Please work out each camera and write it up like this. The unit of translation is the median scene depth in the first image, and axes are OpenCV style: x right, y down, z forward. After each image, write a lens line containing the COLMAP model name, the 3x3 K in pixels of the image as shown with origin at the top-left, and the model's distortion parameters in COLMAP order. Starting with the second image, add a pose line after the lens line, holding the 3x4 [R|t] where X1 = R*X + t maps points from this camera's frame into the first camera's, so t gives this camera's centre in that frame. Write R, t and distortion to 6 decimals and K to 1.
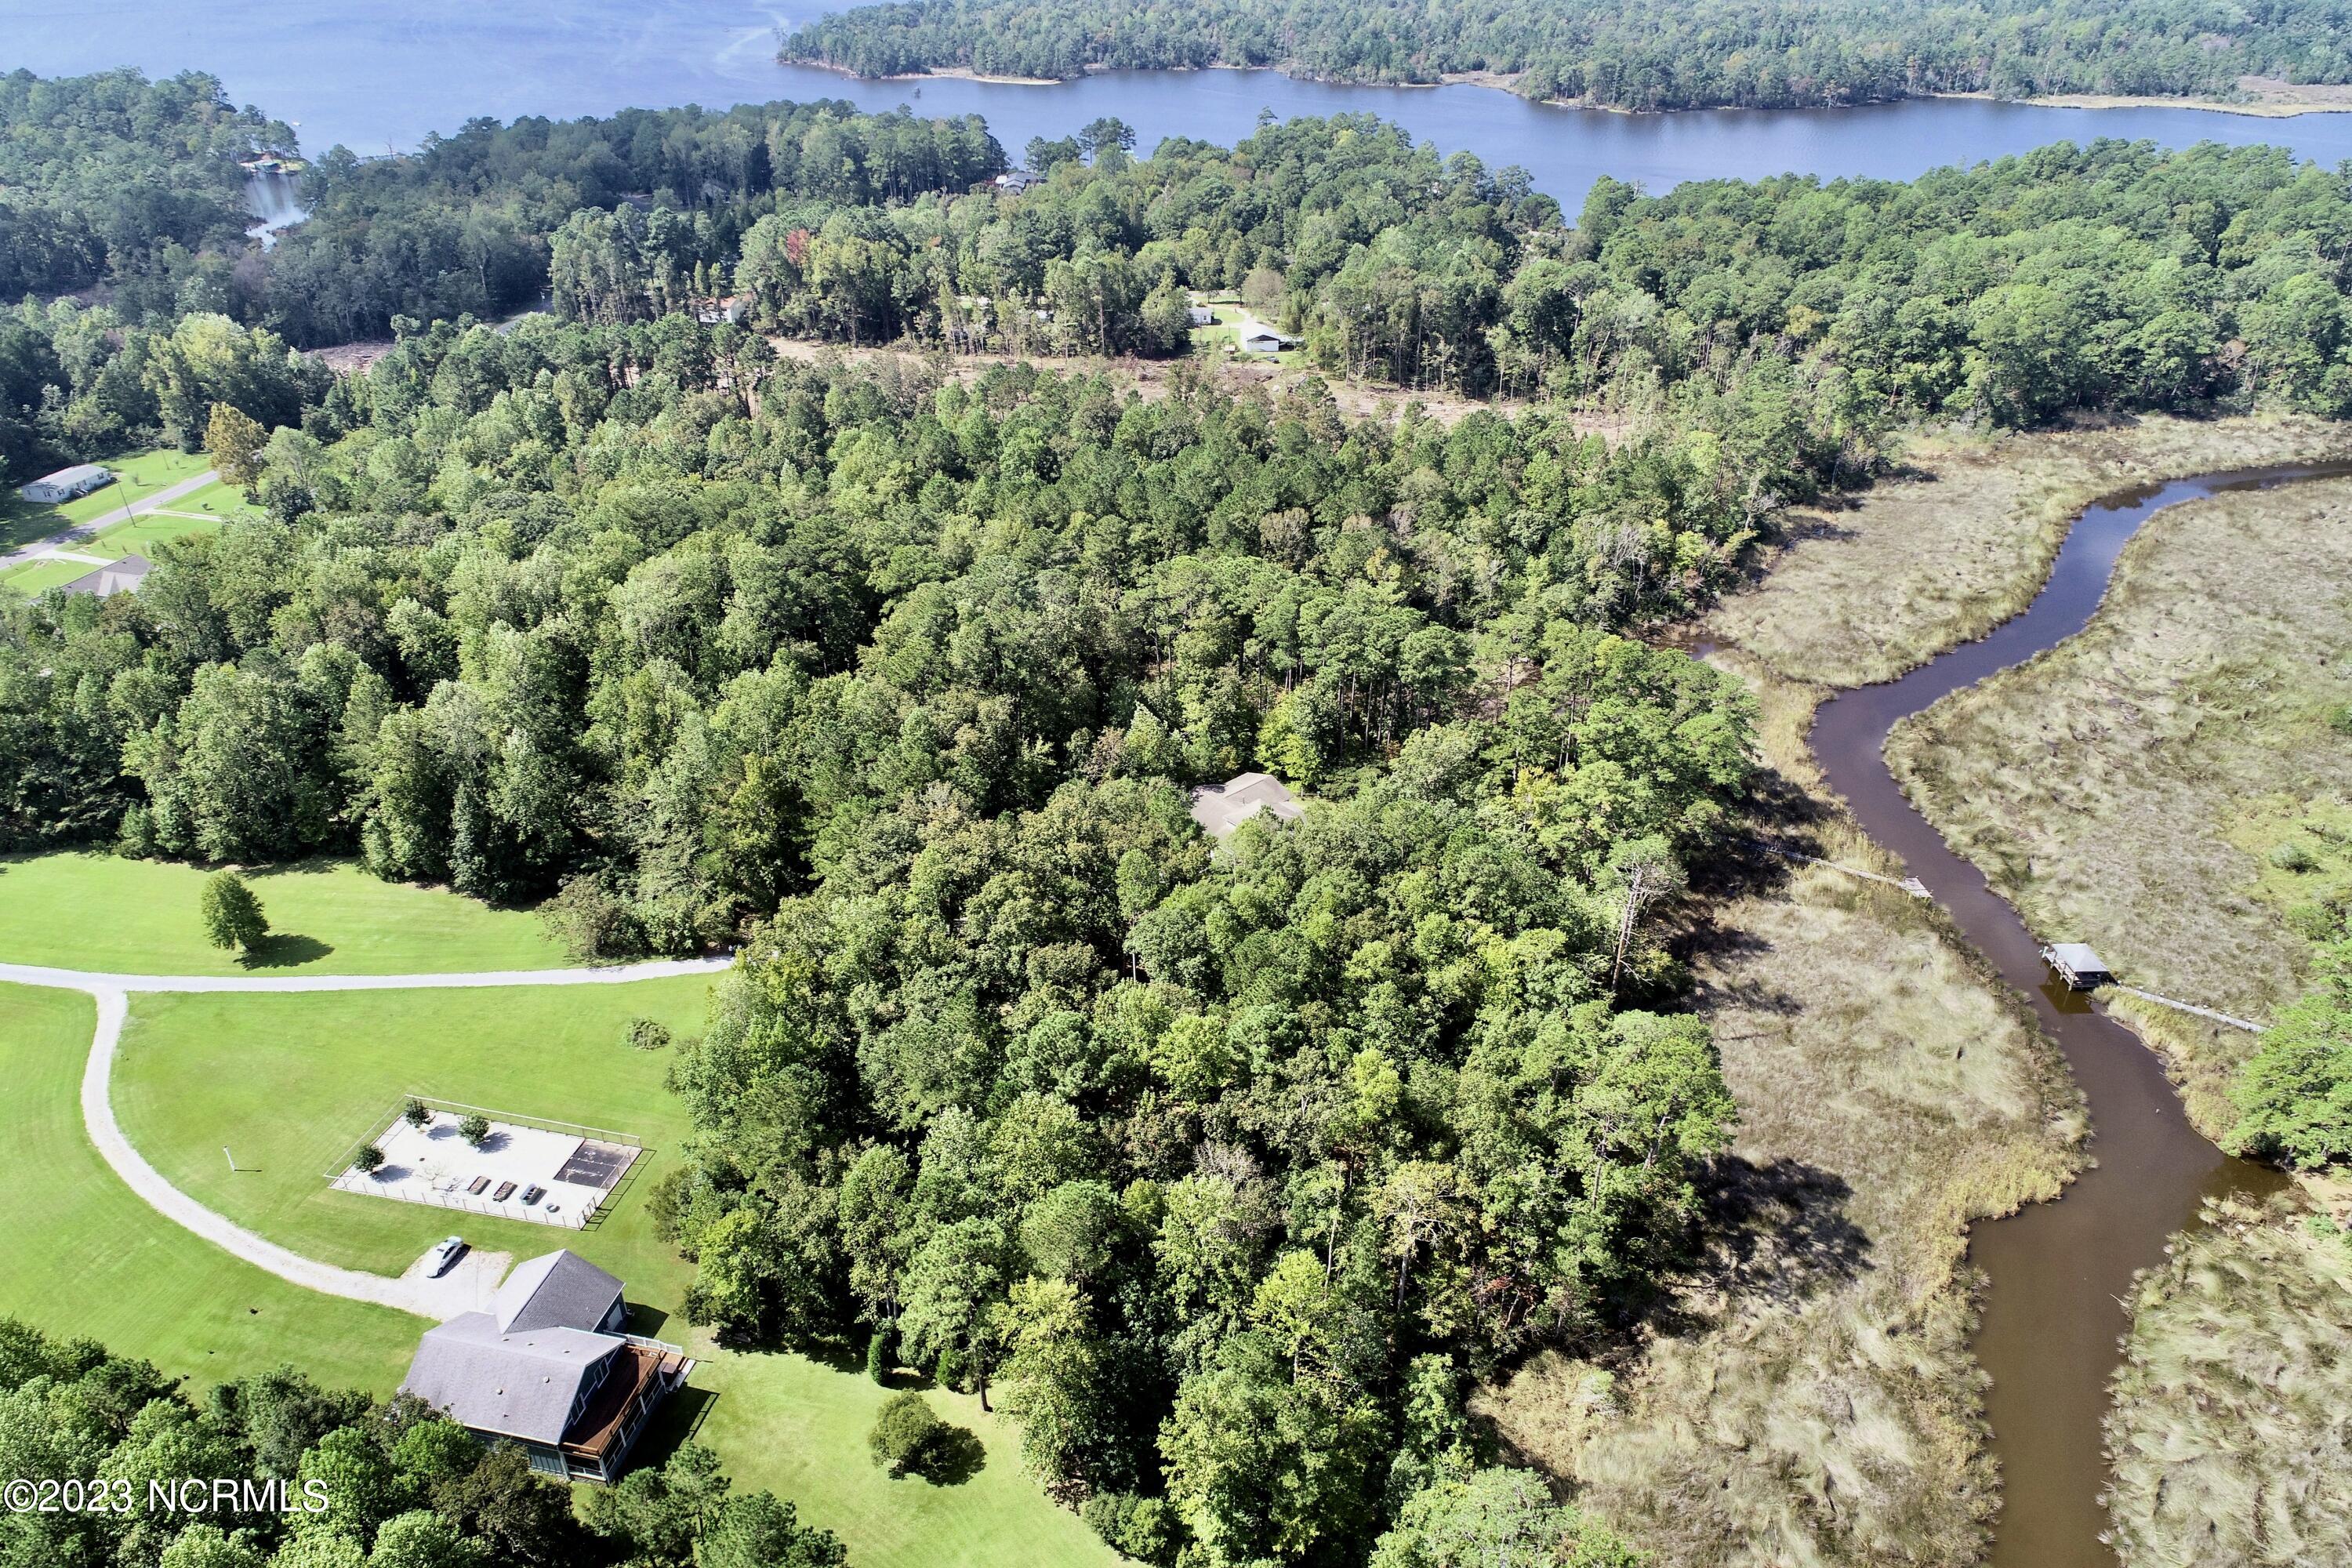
lens RADIAL K [[1680.9, 0, 1176.0], [0, 1680.9, 784.0], [0, 0, 1]] dist [-0.005189, 0.004932]
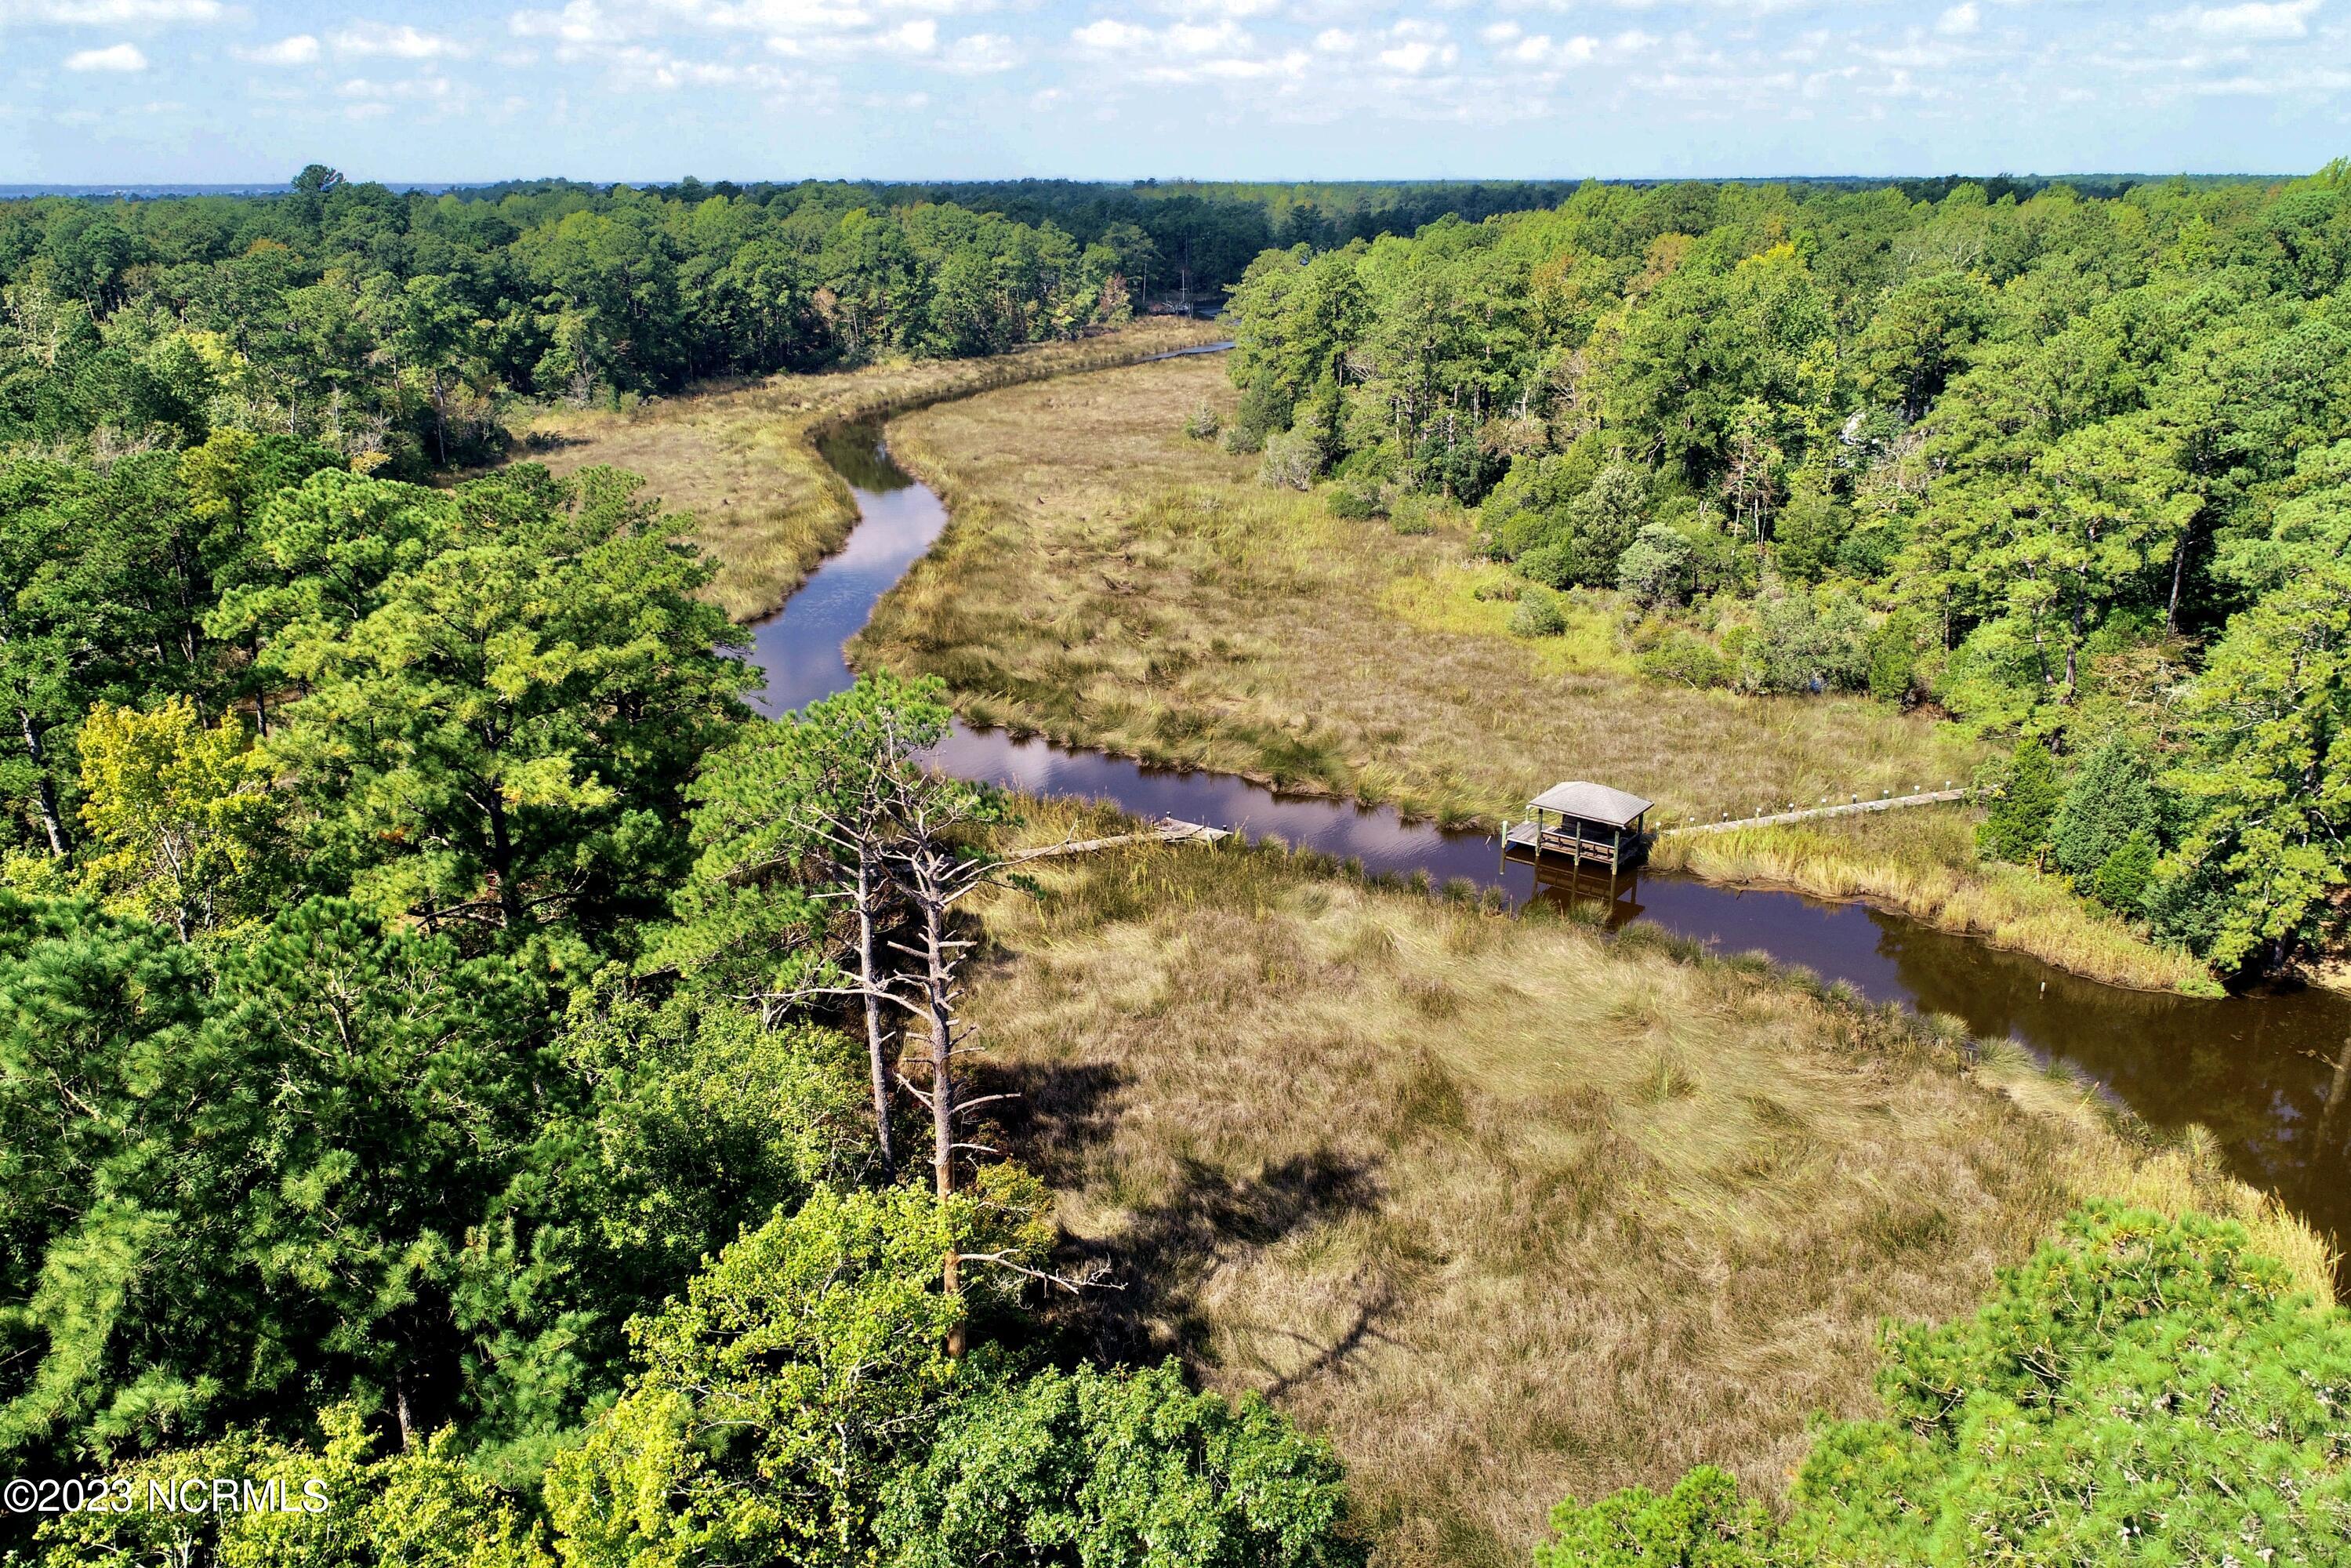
lens RADIAL K [[1680.3, 0, 1175.5], [0, 1680.3, 784.0], [0, 0, 1]] dist [-0.005189, 0.004932]
pose [[0.614050, -0.254003, 0.747279, 0.076915], [0.394505, 0.918817, -0.011861, 0.035631], [-0.683600, 0.302089, 0.664405, 0.463964]]
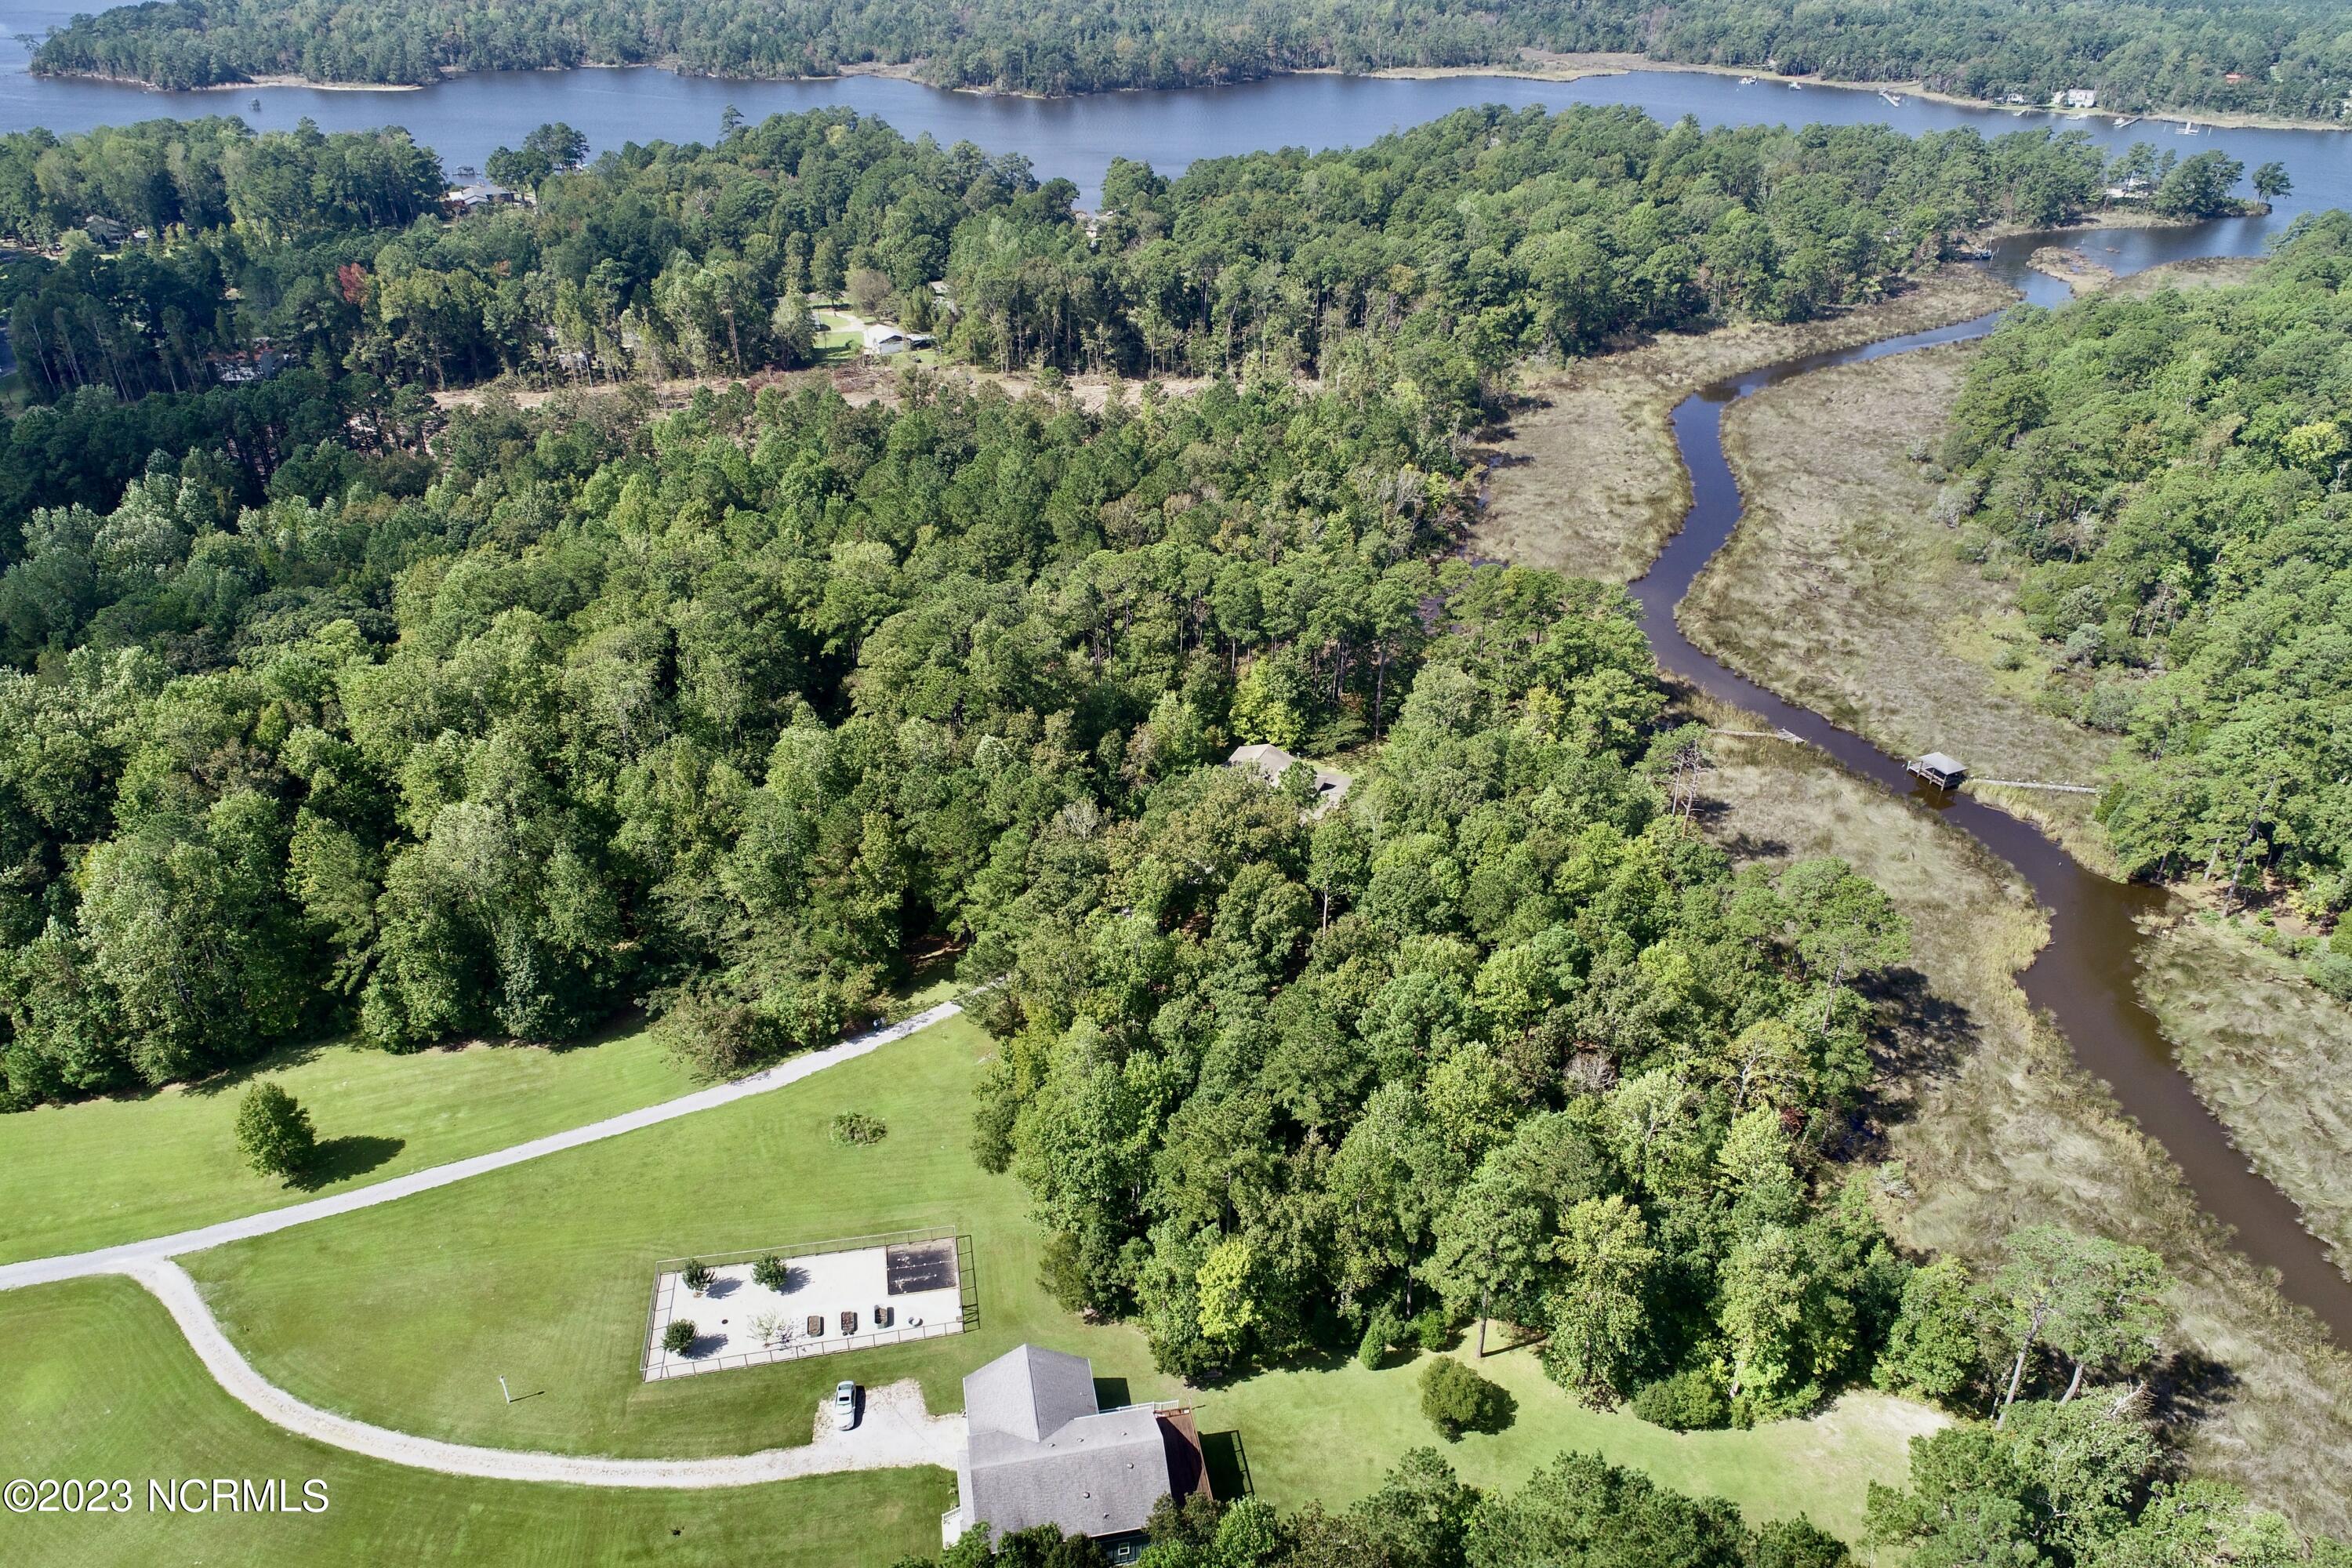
lens RADIAL K [[1680.9, 0, 1176.0], [0, 1680.9, 784.0], [0, 0, 1]] dist [-0.005189, 0.004932]
pose [[0.905693, -0.190842, 0.378550, -0.268492], [0.188529, 0.981102, 0.043550, -0.025379], [-0.379707, 0.031925, 0.924556, 0.041676]]
